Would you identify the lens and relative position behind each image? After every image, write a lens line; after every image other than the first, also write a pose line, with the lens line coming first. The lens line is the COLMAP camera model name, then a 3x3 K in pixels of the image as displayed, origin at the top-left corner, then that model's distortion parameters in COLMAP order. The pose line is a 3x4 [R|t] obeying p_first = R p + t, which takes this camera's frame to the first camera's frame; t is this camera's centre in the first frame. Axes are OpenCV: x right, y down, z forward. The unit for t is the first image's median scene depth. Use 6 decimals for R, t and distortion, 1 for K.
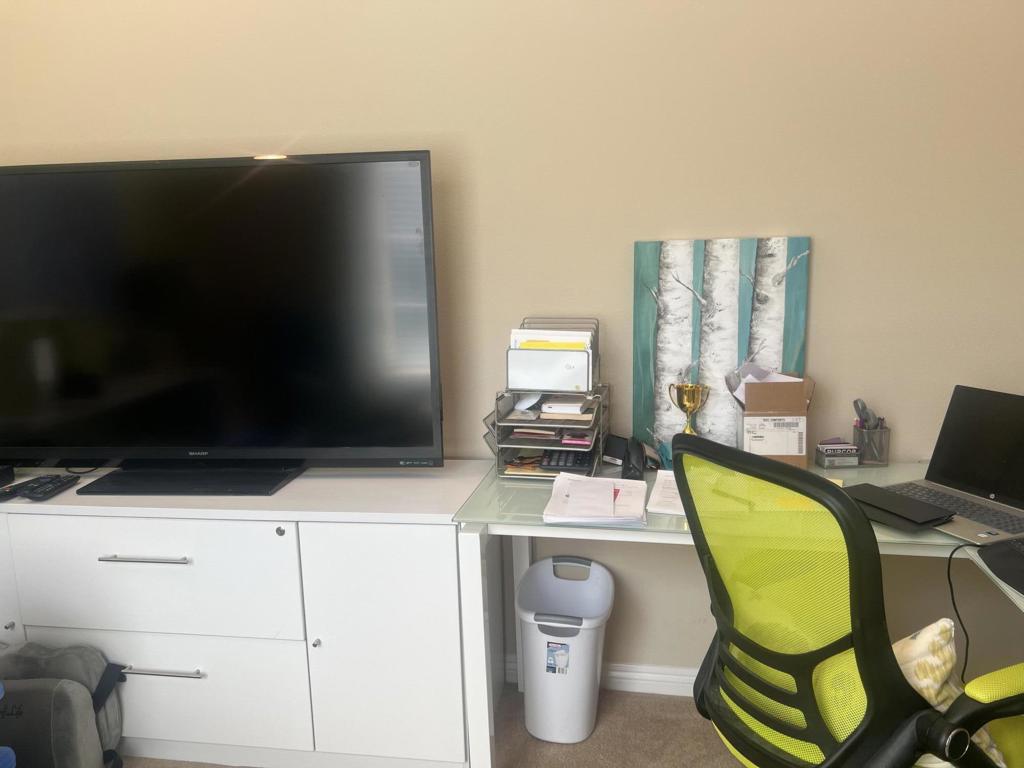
lens RADIAL K [[765.1, 0, 503.7], [0, 765.1, 387.5], [0, 0, 1]] dist [0.029787, -0.022771]
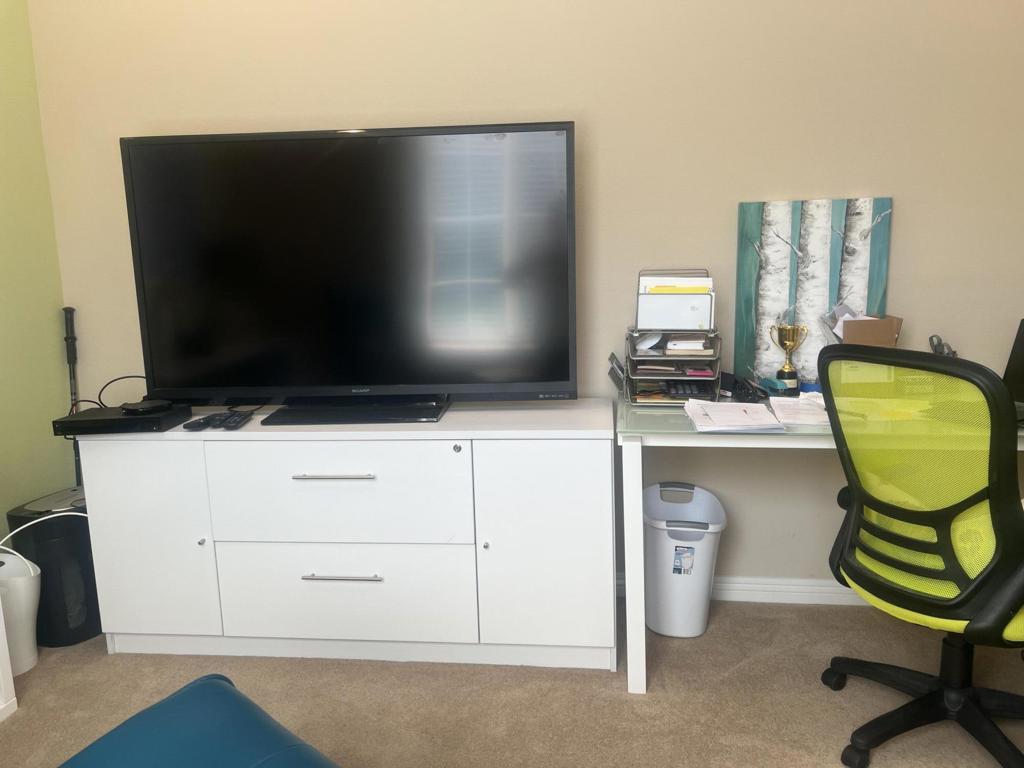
lens RADIAL K [[765.1, 0, 520.8], [0, 765.1, 378.3], [0, 0, 1]] dist [0.029787, -0.022771]
pose [[0.998964, -0.009933, 0.044405, -0.221615], [0.010035, 0.999948, -0.002066, 0.076306], [-0.044382, 0.002509, 0.999011, -0.146184]]
